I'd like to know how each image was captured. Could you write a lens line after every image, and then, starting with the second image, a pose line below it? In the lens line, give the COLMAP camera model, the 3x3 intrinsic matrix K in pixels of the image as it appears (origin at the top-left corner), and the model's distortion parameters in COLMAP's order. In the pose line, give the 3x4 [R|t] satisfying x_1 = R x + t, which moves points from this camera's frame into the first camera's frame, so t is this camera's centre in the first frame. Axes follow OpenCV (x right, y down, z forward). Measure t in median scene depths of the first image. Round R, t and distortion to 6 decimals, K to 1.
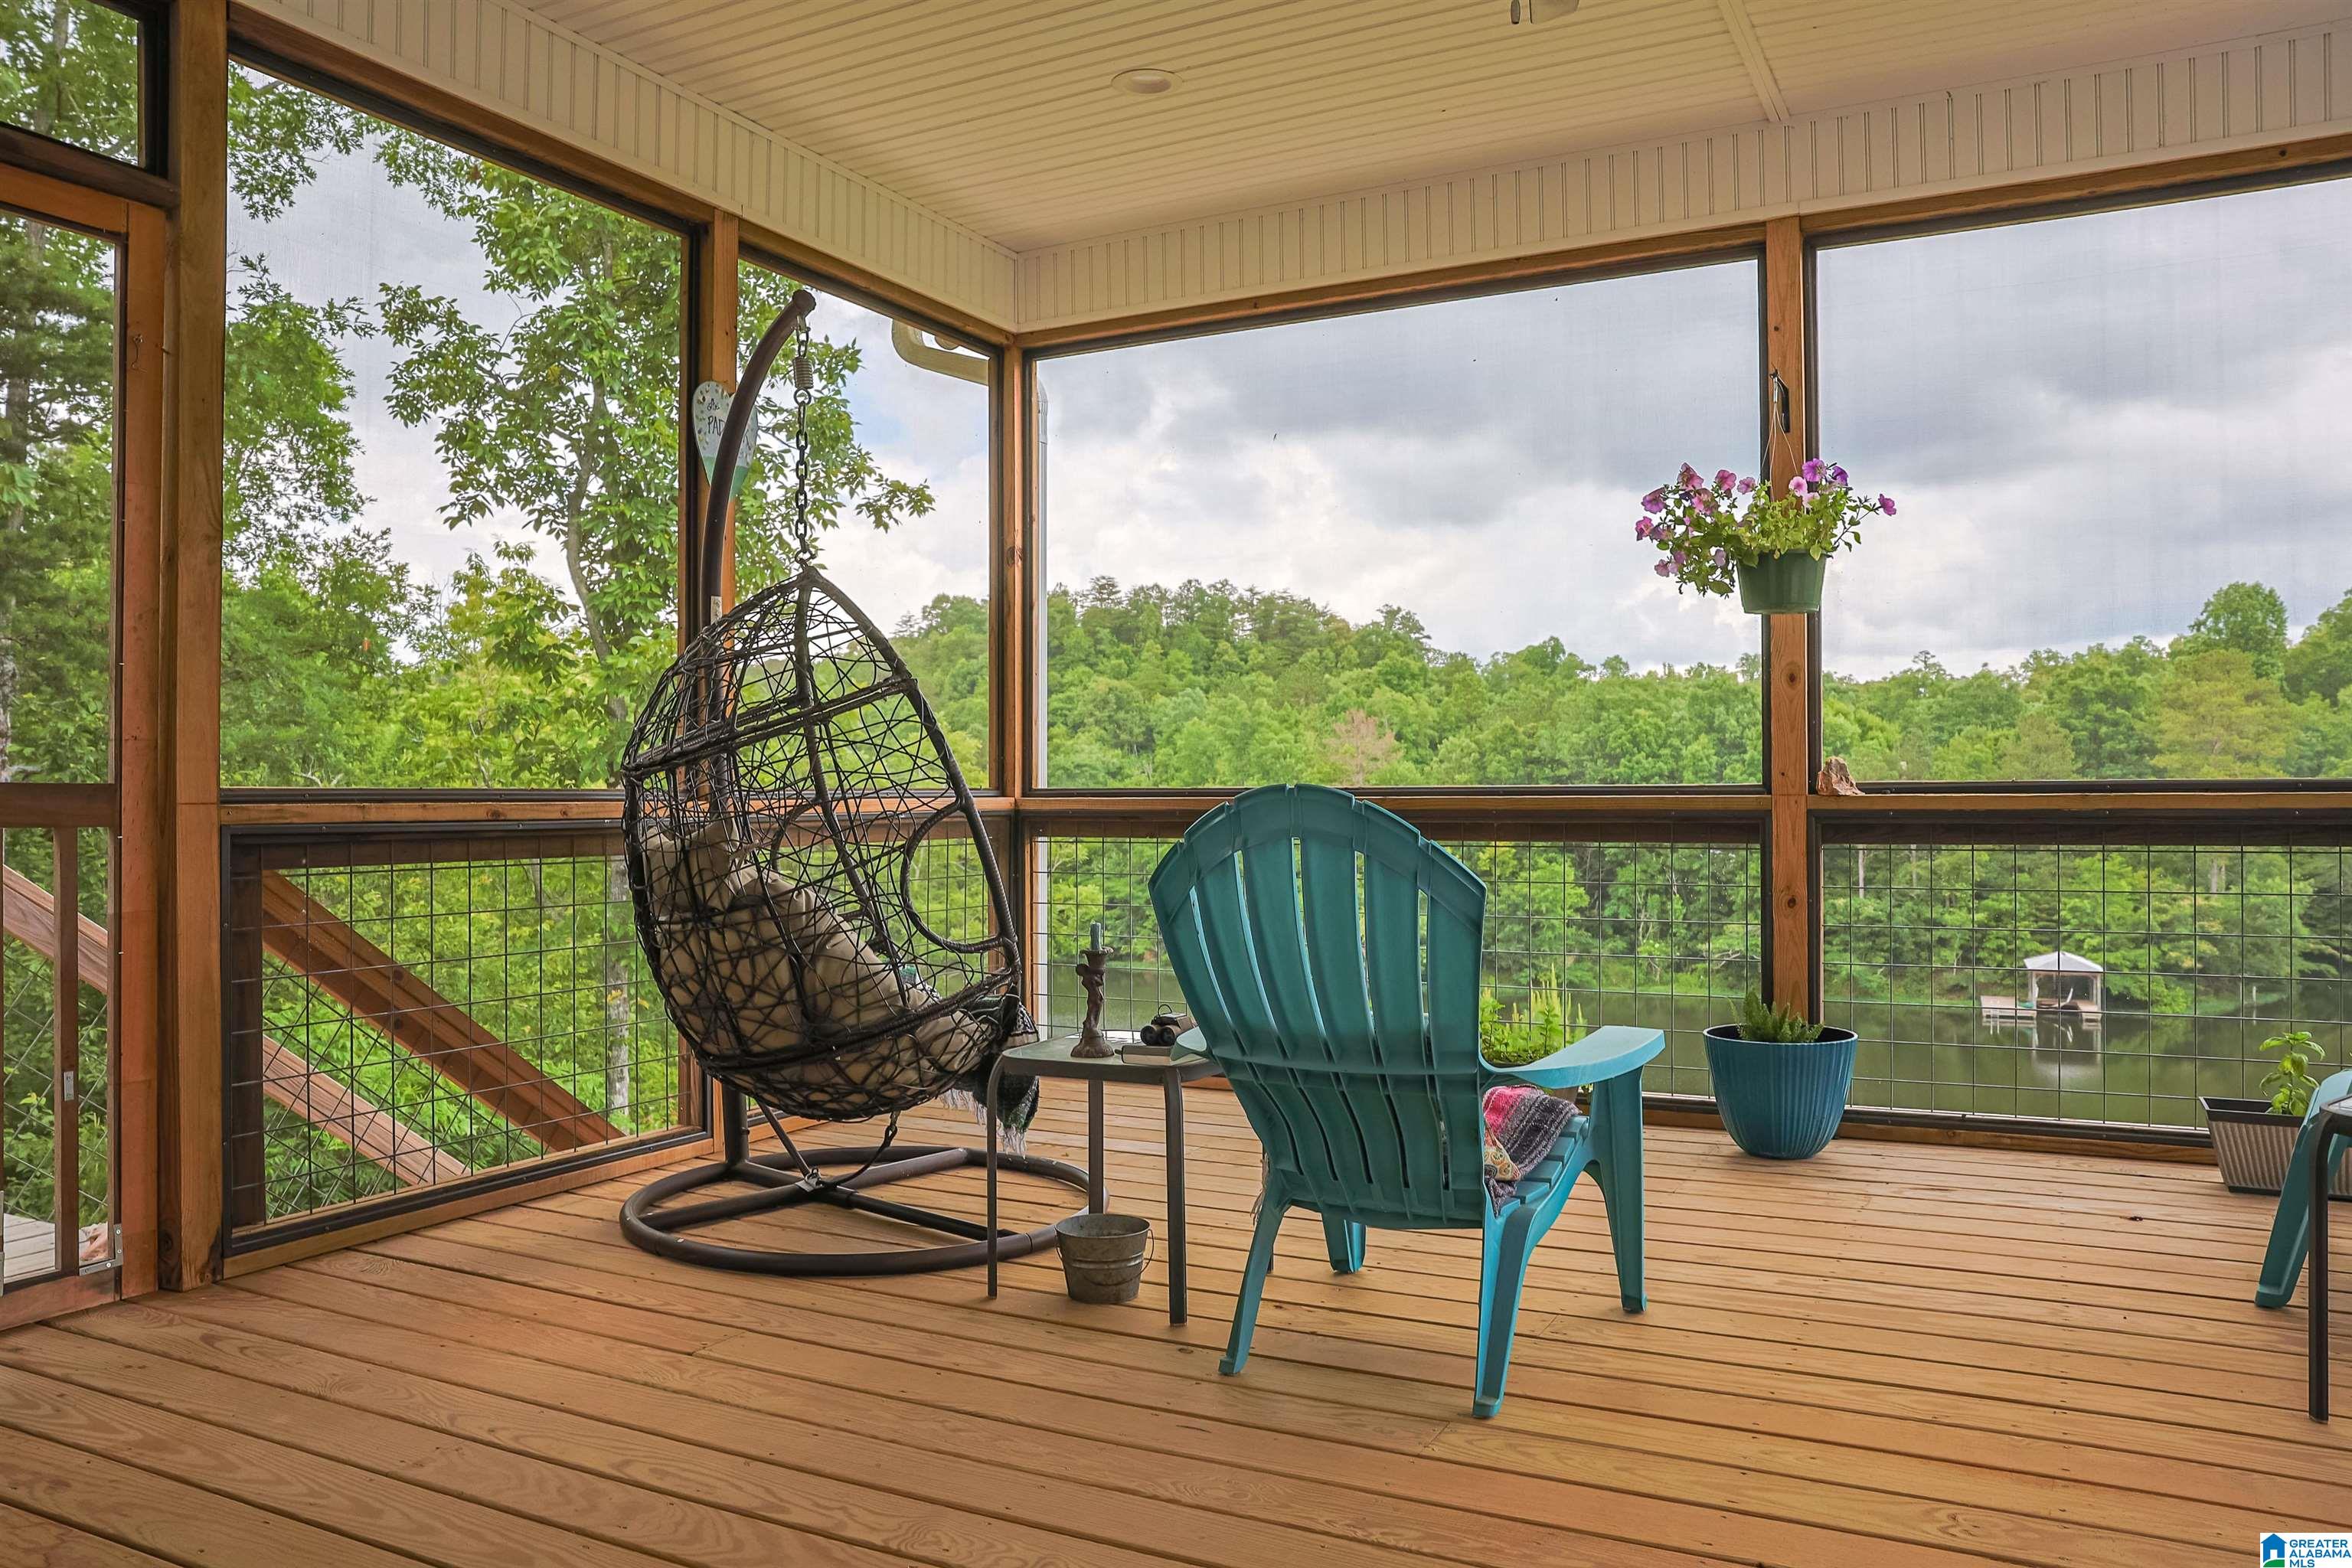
lens RADIAL K [[1700.3, 0, 1176.0], [0, 1700.3, 784.0], [0, 0, 1]] dist [-0.111084, 0.097479]
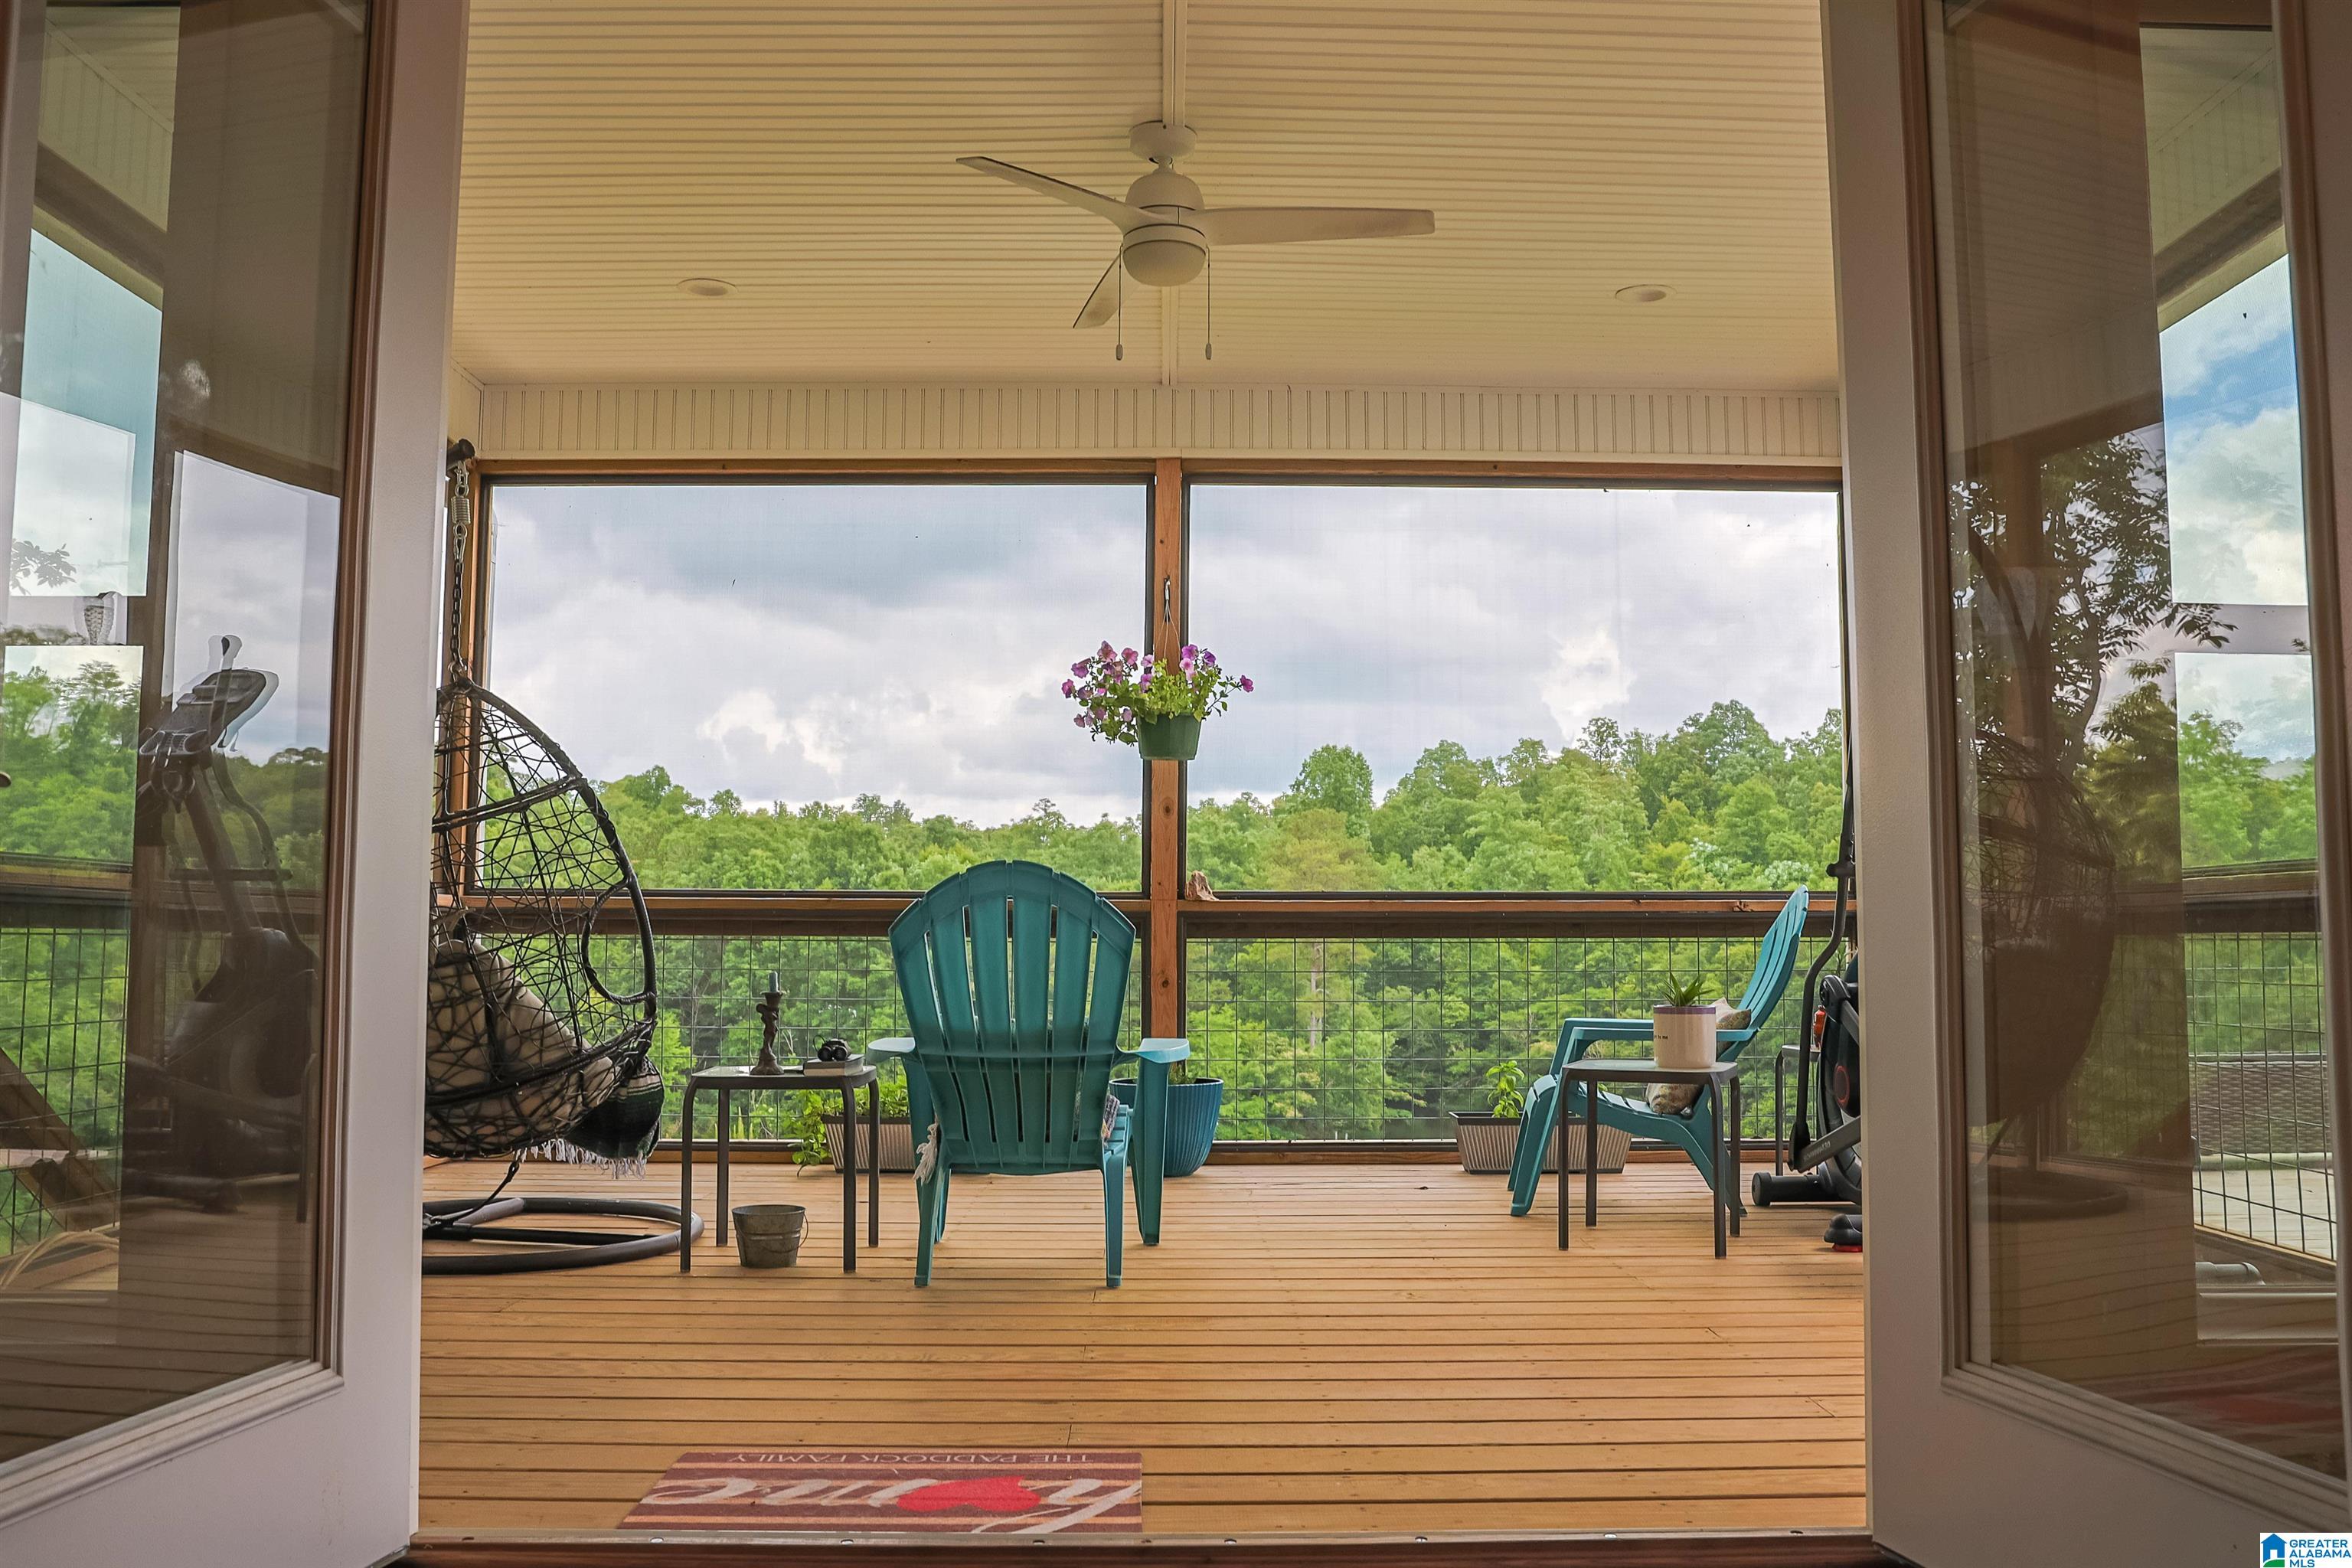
lens RADIAL K [[1915.2, 0, 1176.0], [0, 1915.2, 784.0], [0, 0, 1]] dist [-0.080623, 0.004637]
pose [[0.879926, 0.047599, 0.472721, -0.316121], [-0.010225, 0.996635, -0.081321, 0.036045], [-0.475001, 0.066723, 0.877452, -0.293265]]
